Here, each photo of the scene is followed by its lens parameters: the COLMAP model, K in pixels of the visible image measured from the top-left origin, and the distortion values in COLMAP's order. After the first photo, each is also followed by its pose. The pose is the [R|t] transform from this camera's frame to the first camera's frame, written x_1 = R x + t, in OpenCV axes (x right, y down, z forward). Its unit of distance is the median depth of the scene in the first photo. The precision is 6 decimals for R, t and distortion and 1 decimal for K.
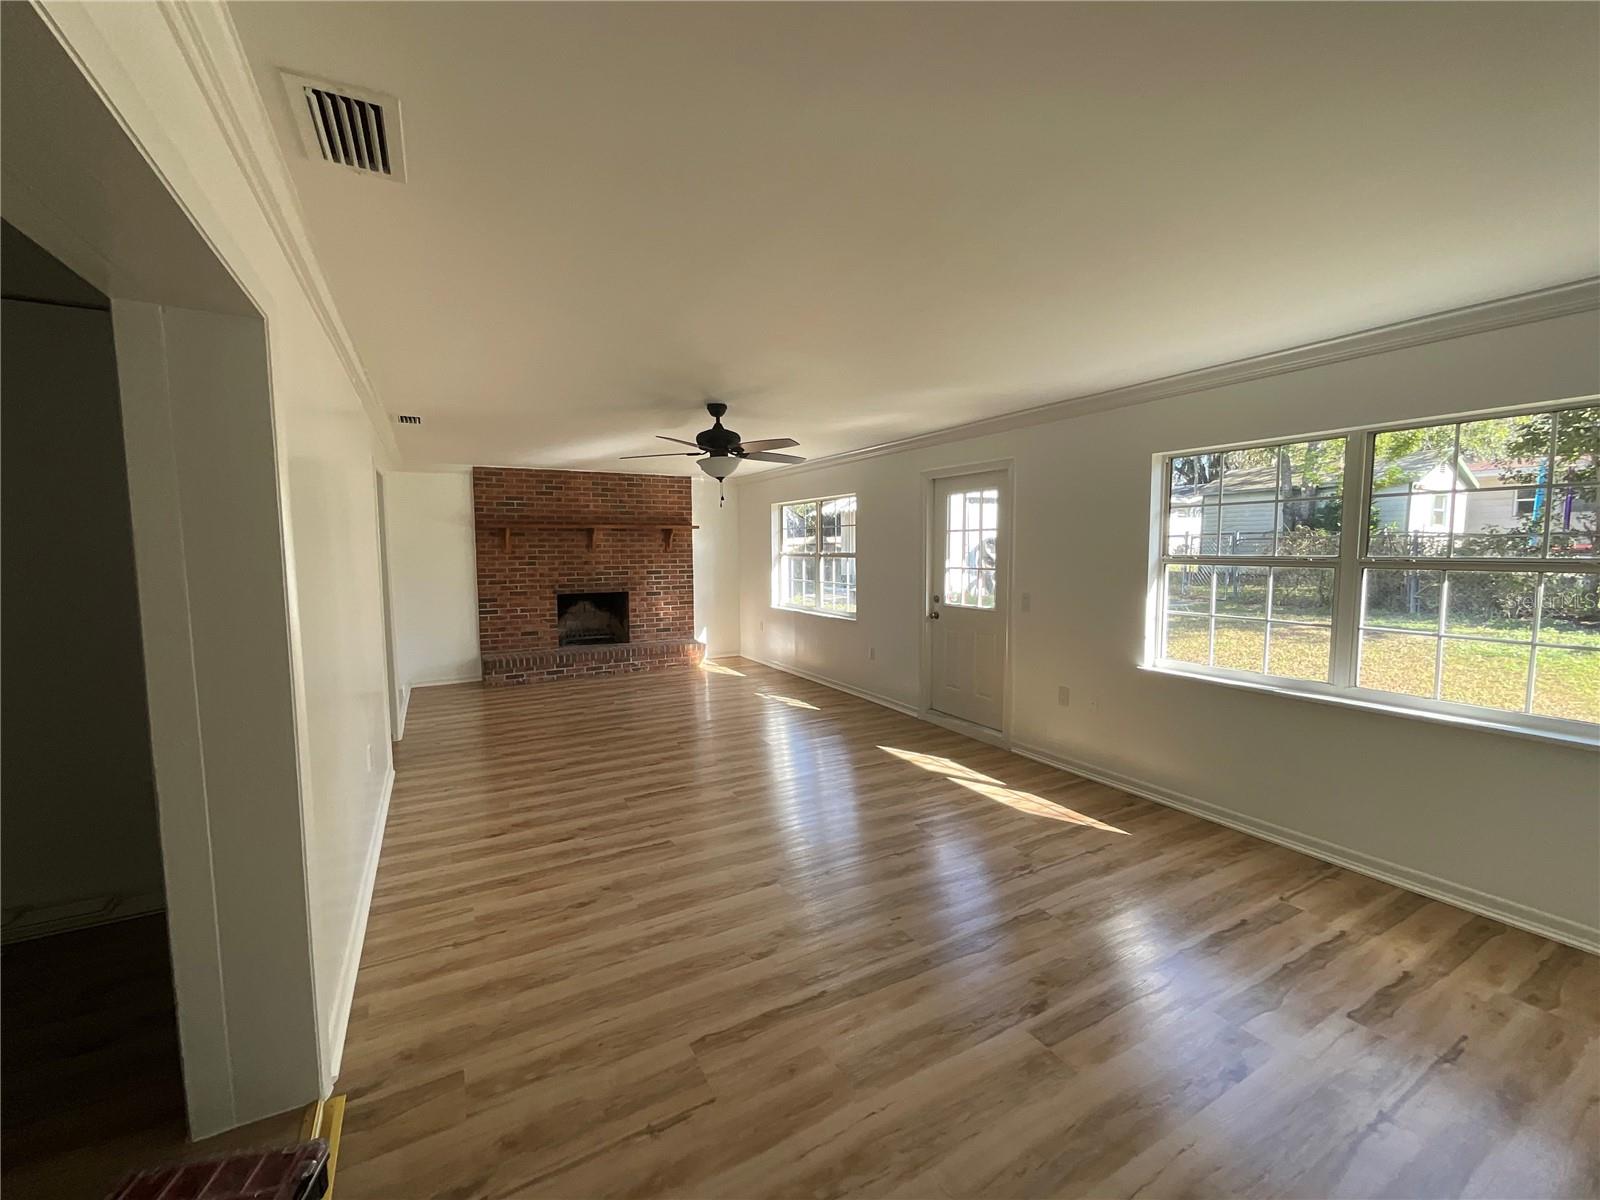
lens RADIAL K [[652.4, 0, 797.1], [0, 652.4, 599.9], [0, 0, 1]] dist [-0.006666, 0.000809]
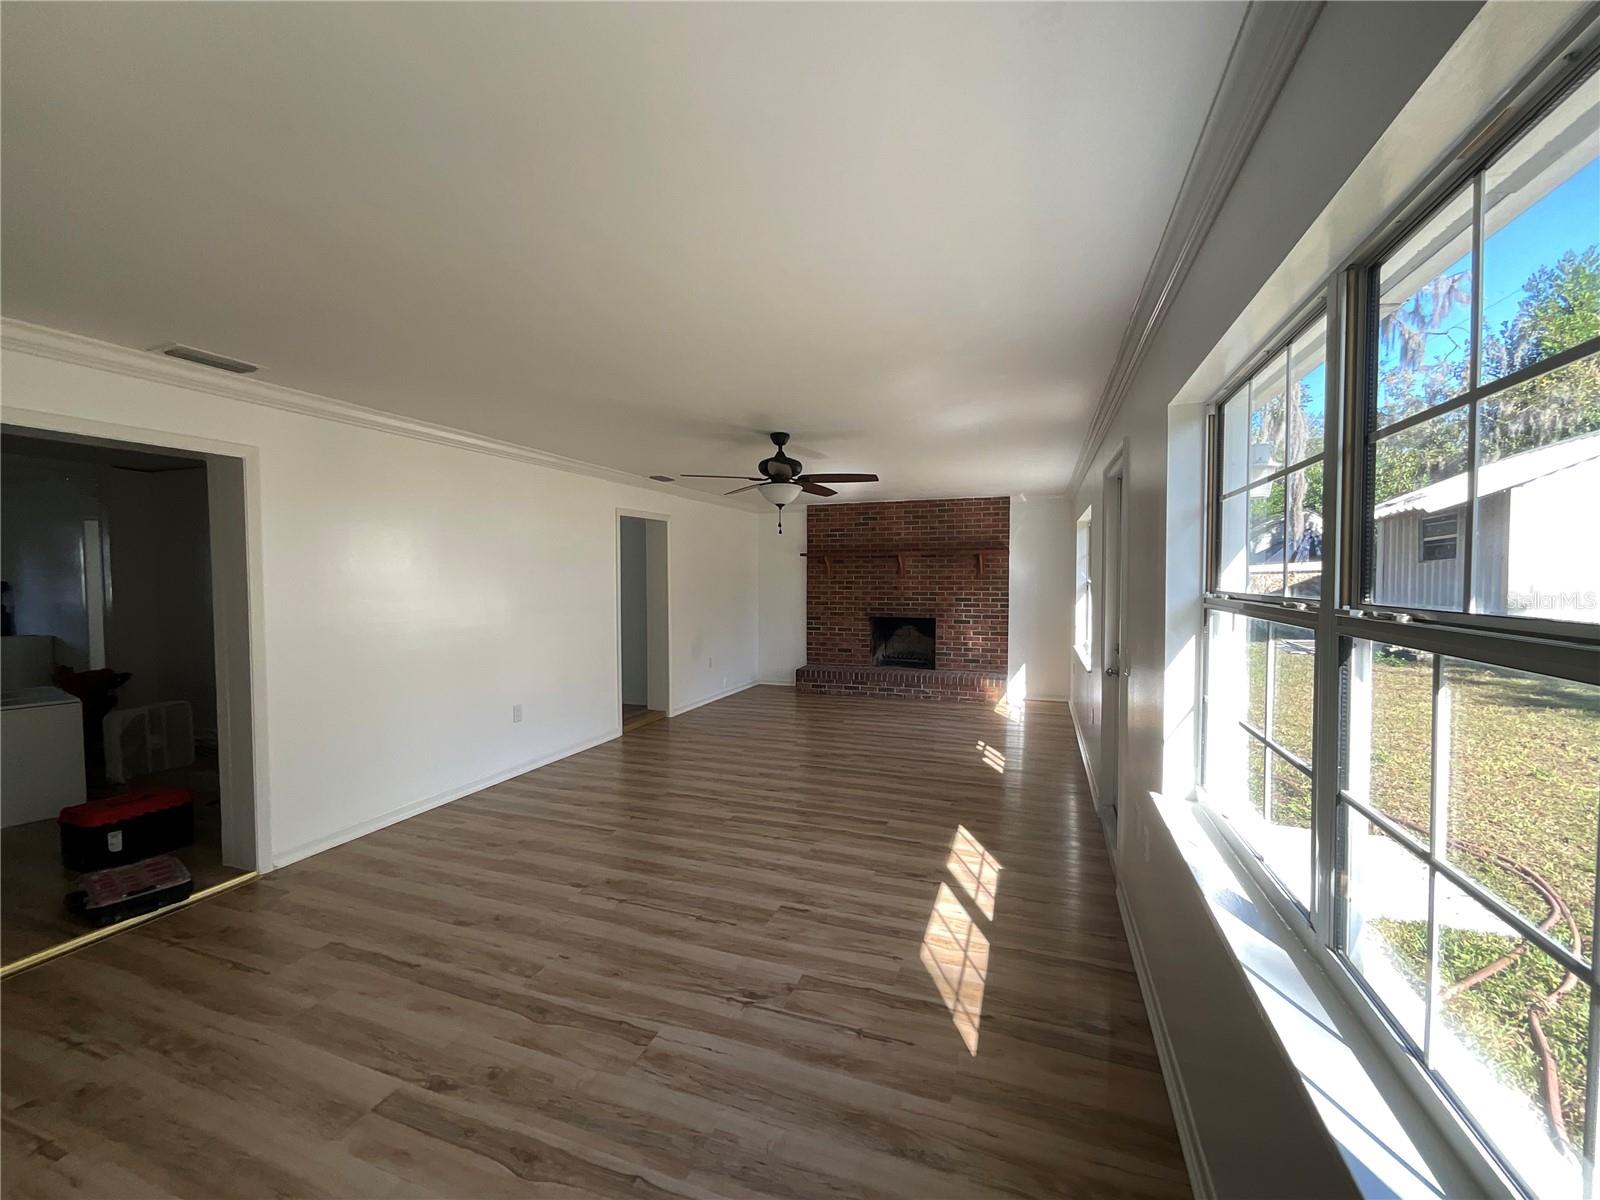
lens RADIAL K [[648.5, 0, 786.4], [0, 648.5, 599.8], [0, 0, 1]] dist [0.009426, 0.000347]
pose [[0.656014, 0.034026, -0.753982, 0.371129], [-0.063943, 0.997897, -0.010602, -0.017401], [0.752035, 0.055167, 0.656810, 0.201514]]
